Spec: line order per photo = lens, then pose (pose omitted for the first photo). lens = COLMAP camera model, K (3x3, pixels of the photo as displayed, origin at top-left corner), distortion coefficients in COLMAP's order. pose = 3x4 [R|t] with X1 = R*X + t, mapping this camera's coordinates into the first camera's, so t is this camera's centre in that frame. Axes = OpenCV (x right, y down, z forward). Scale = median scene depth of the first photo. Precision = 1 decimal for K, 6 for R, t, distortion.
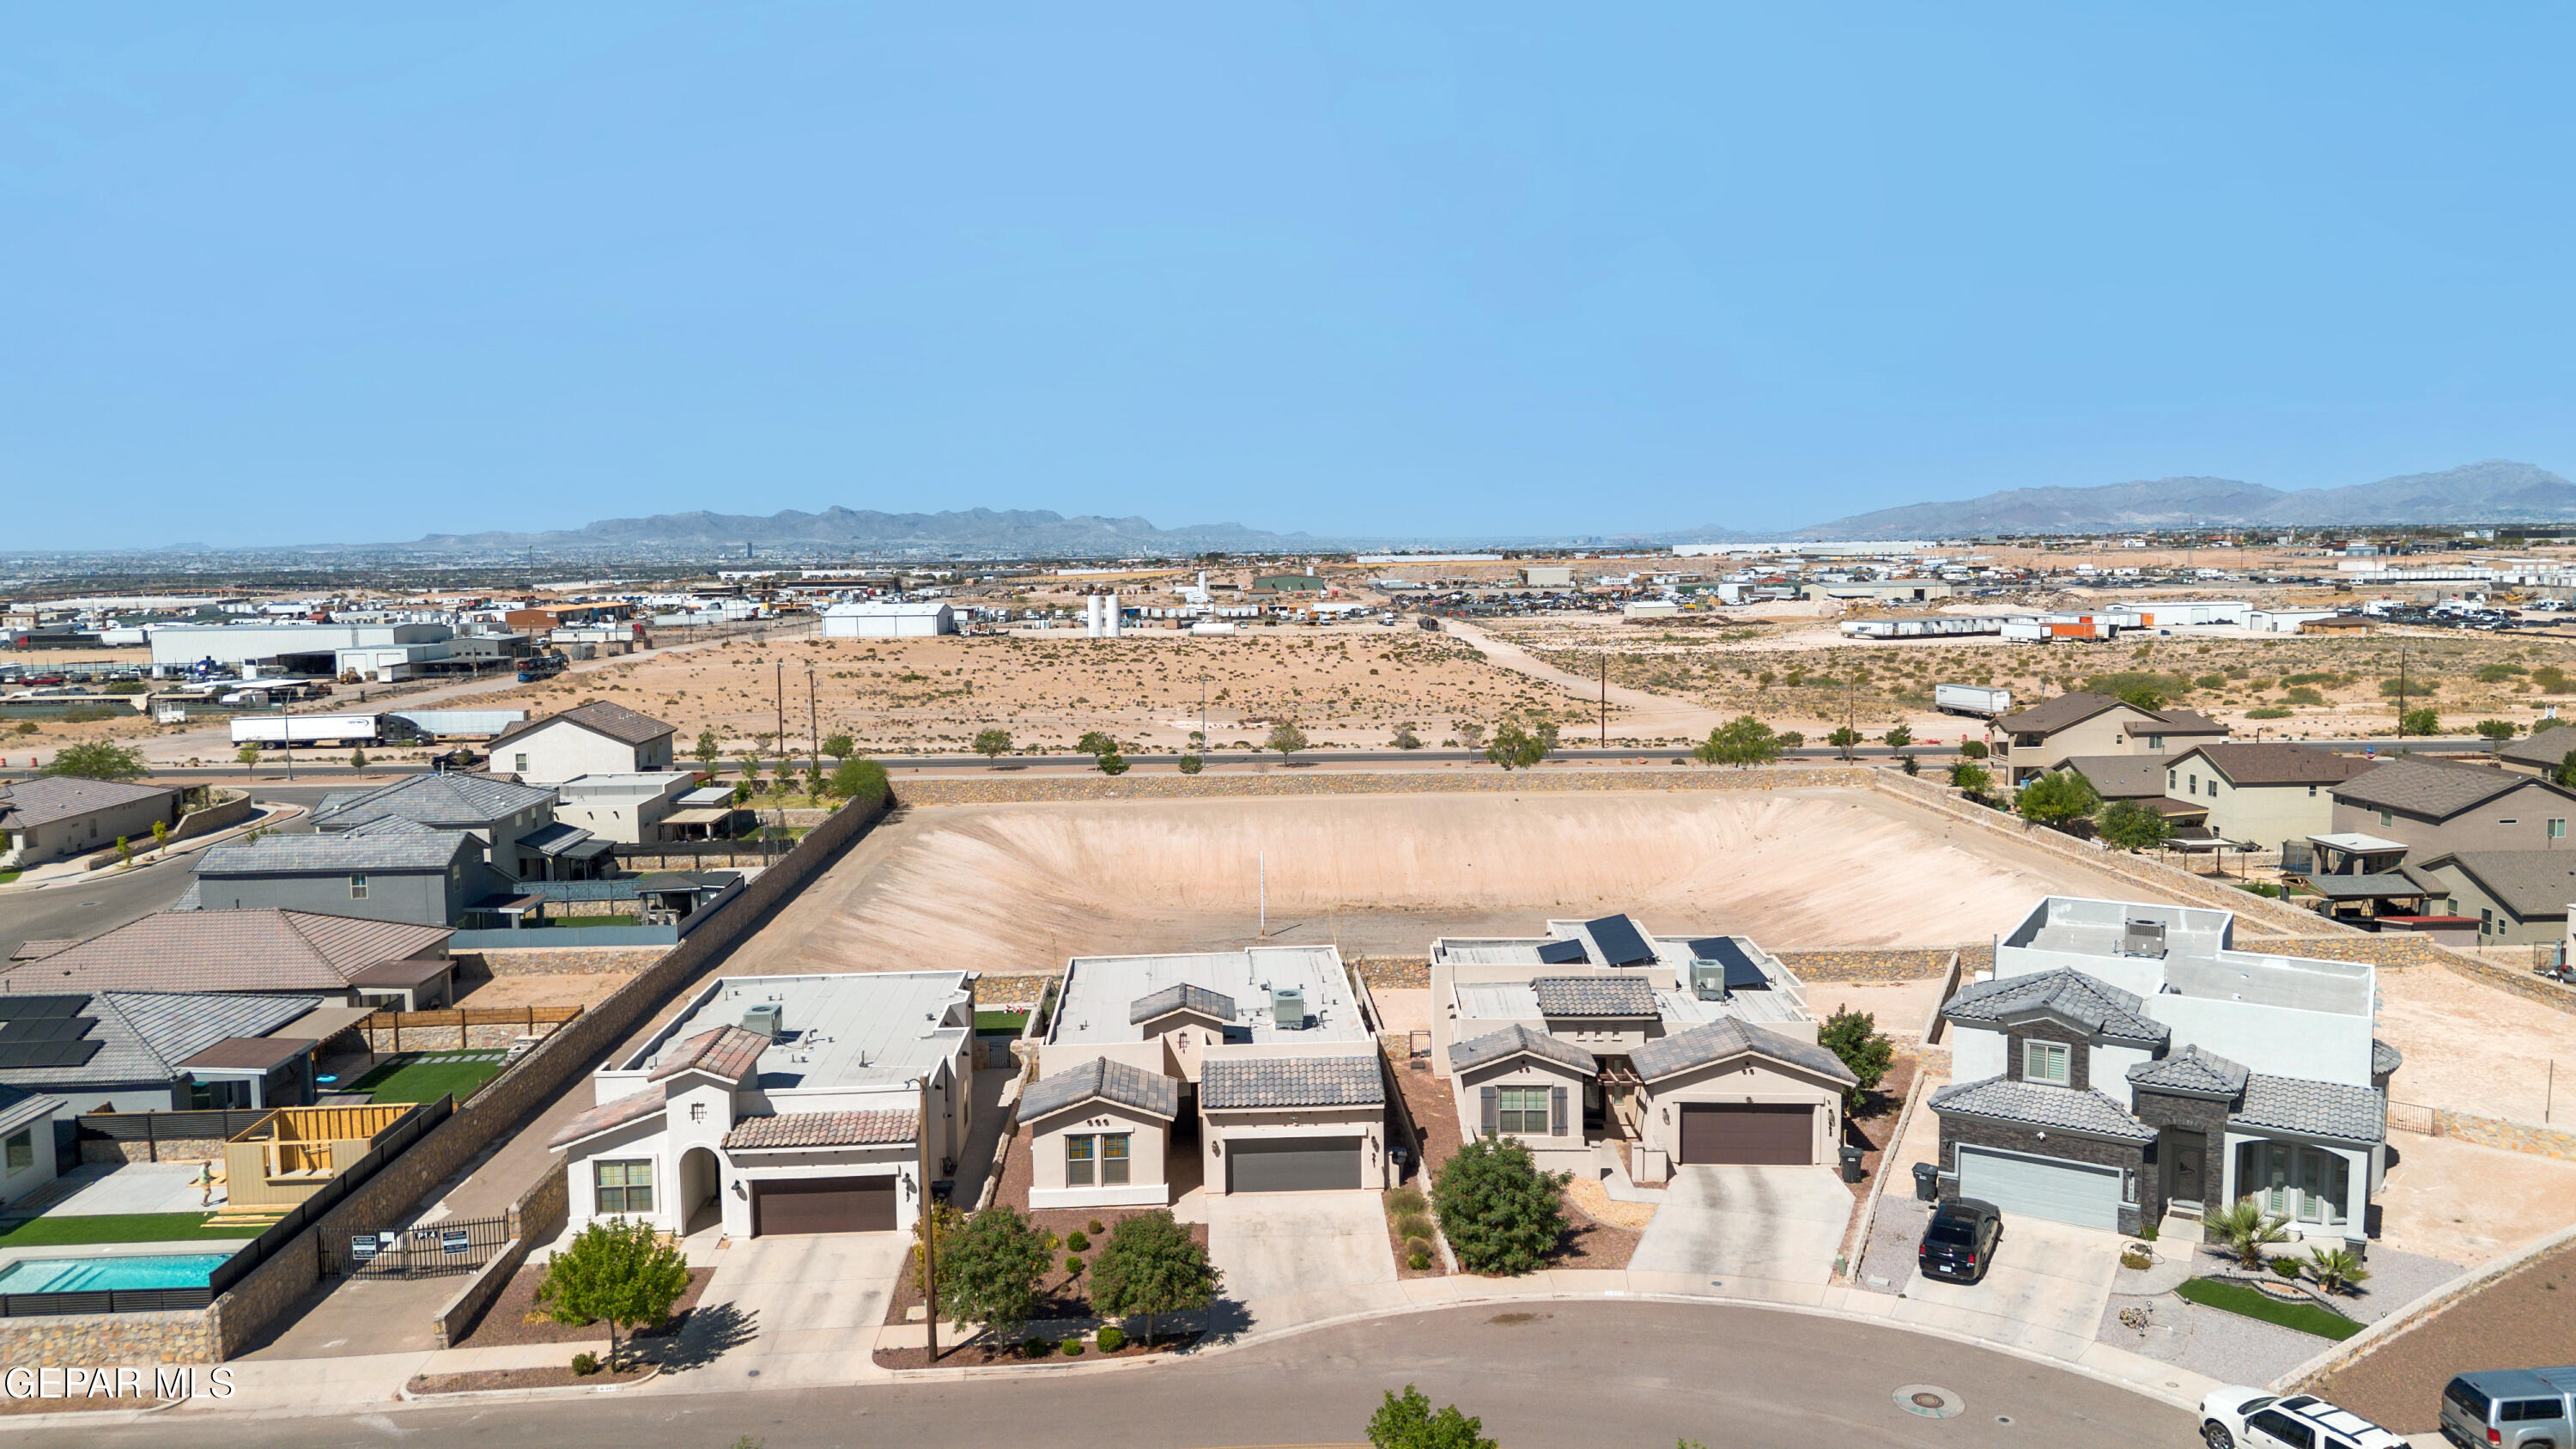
lens RADIAL K [[1806.5, 0, 1285.0], [0, 1806.5, 729.3], [0, 0, 1]] dist [0.093757, -0.109618]
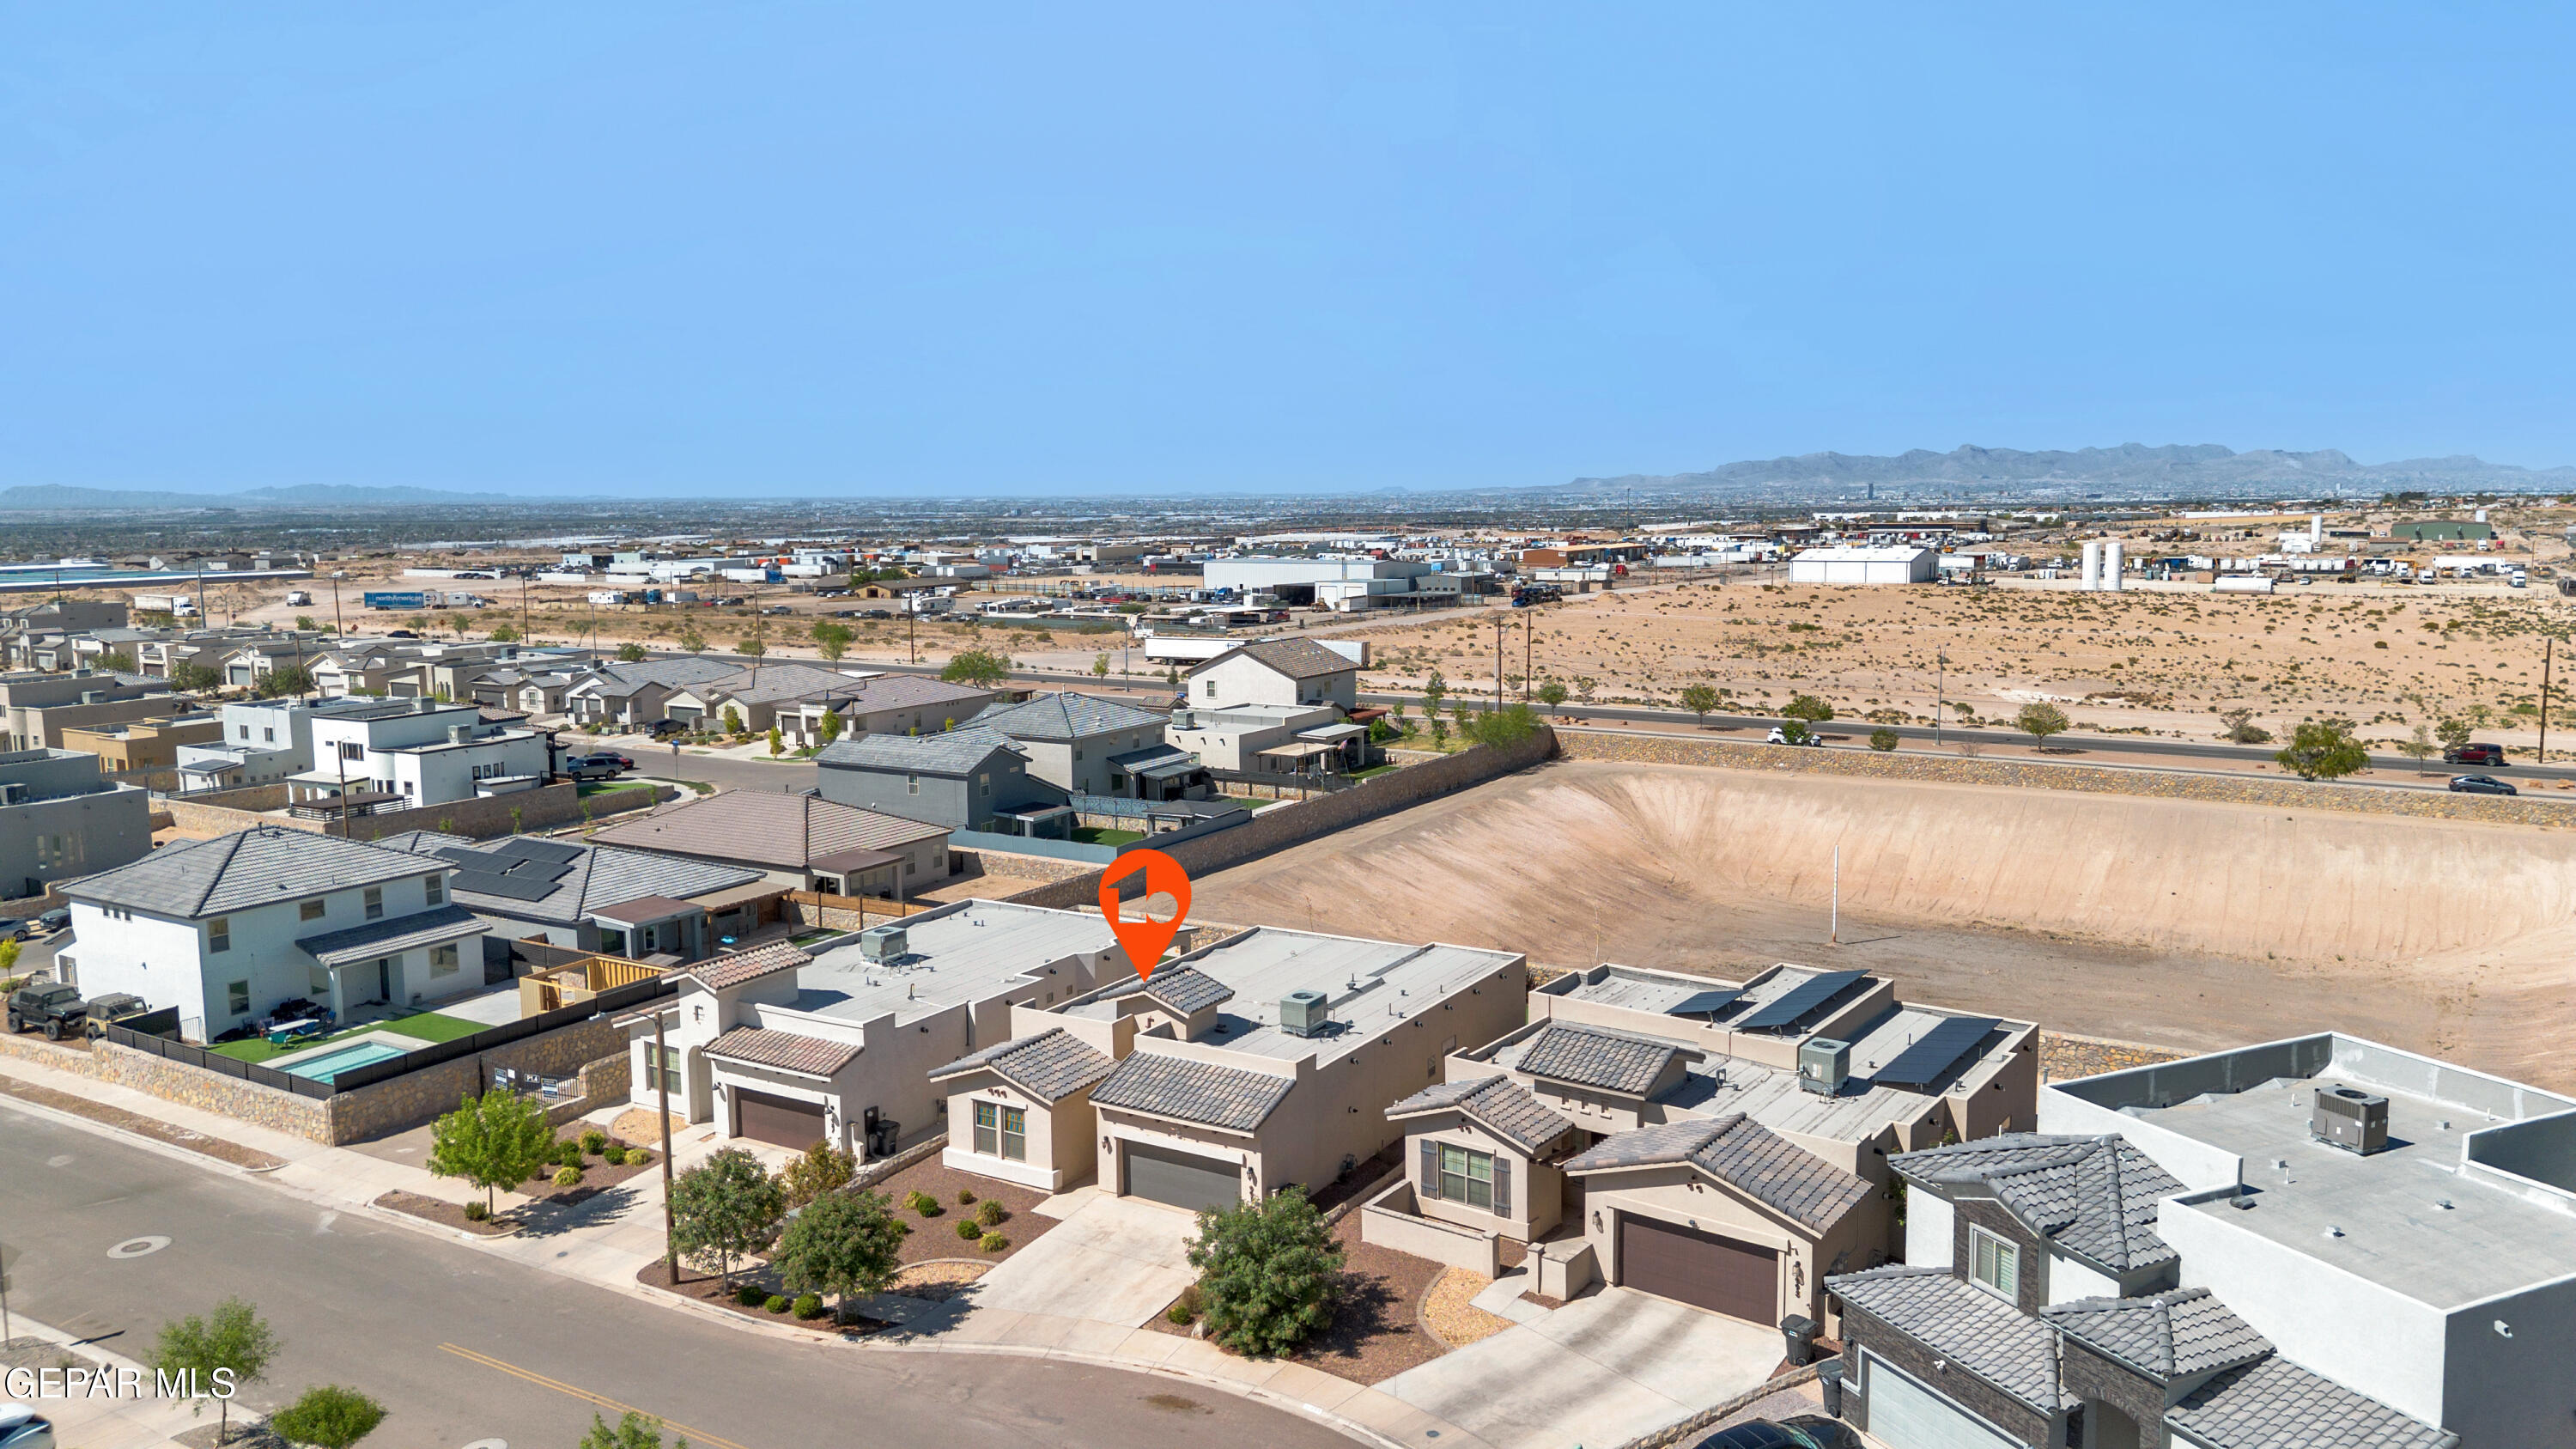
lens RADIAL K [[1806.5, 0, 1285.0], [0, 1806.5, 729.3], [0, 0, 1]] dist [0.093757, -0.109618]
pose [[0.828435, 0.076743, -0.554803, 0.528234], [-0.059044, 0.997015, 0.049747, -0.033522], [0.556965, -0.008454, 0.830493, 0.269329]]
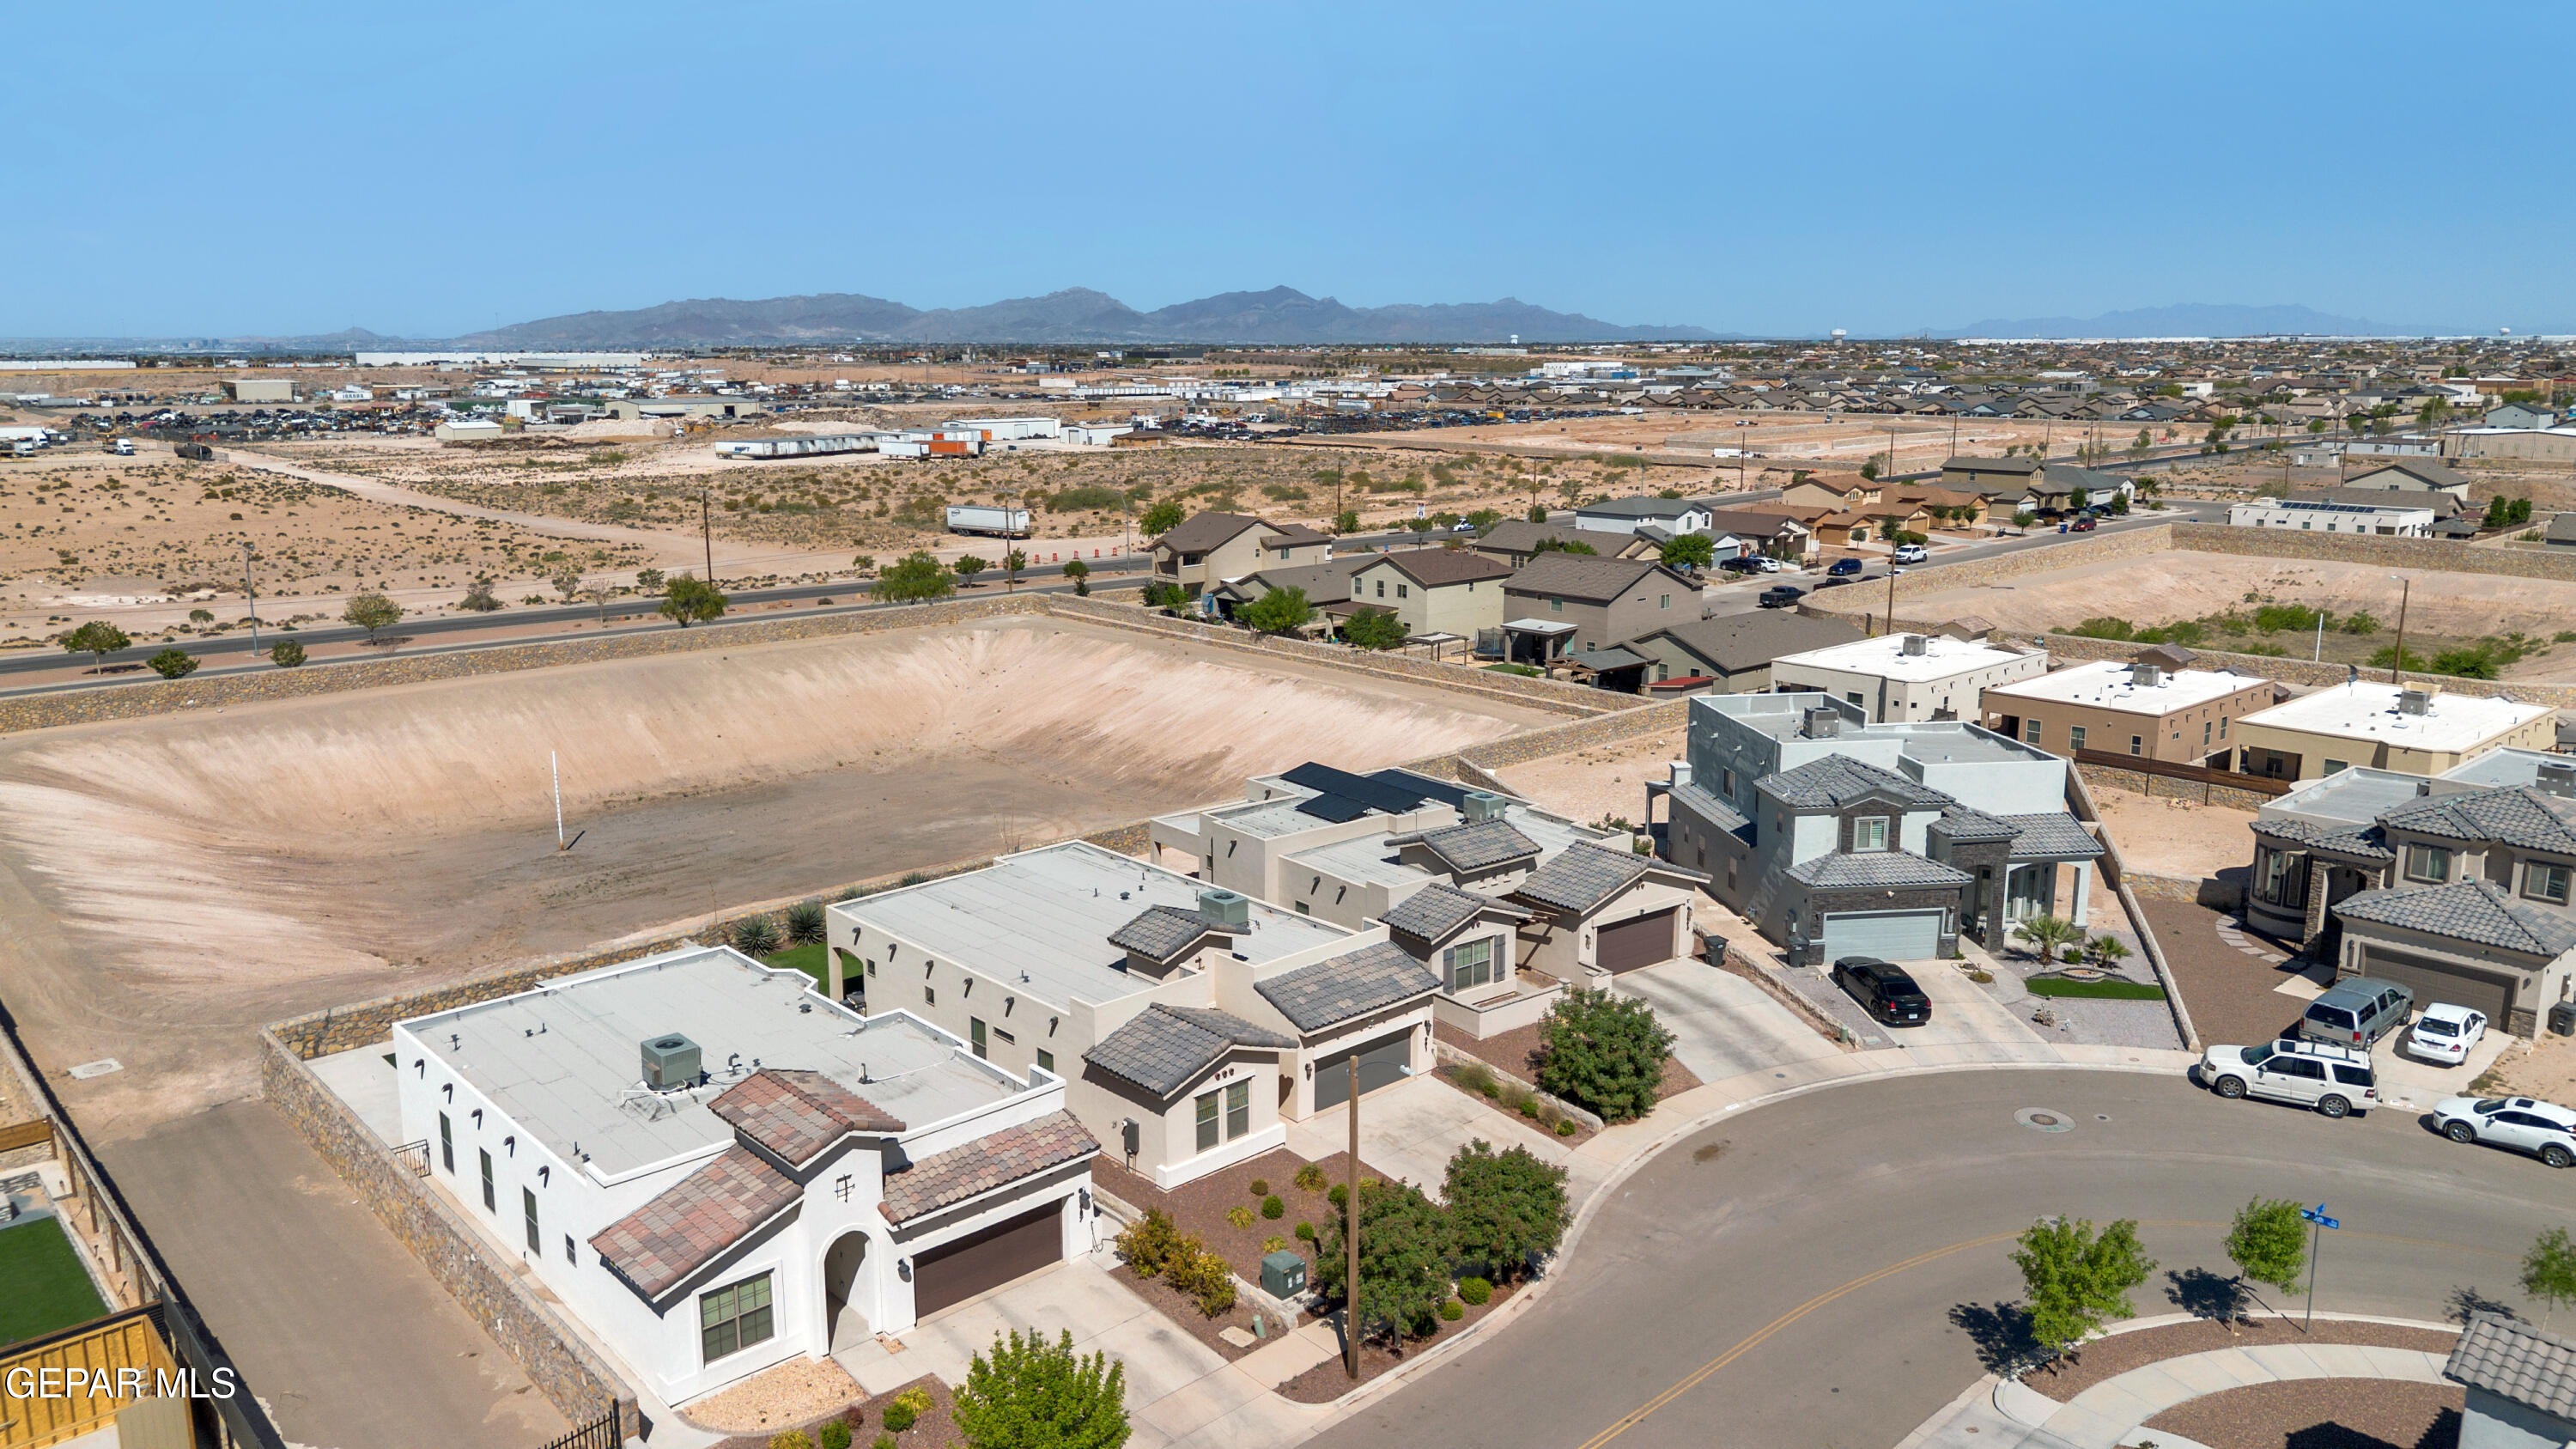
lens RADIAL K [[1806.5, 0, 1285.0], [0, 1806.5, 729.3], [0, 0, 1]] dist [0.093757, -0.109618]
pose [[0.772284, -0.122392, 0.623376, -0.583011], [0.058930, 0.990837, 0.121532, -0.051268], [-0.632538, -0.057122, 0.772420, 0.303467]]
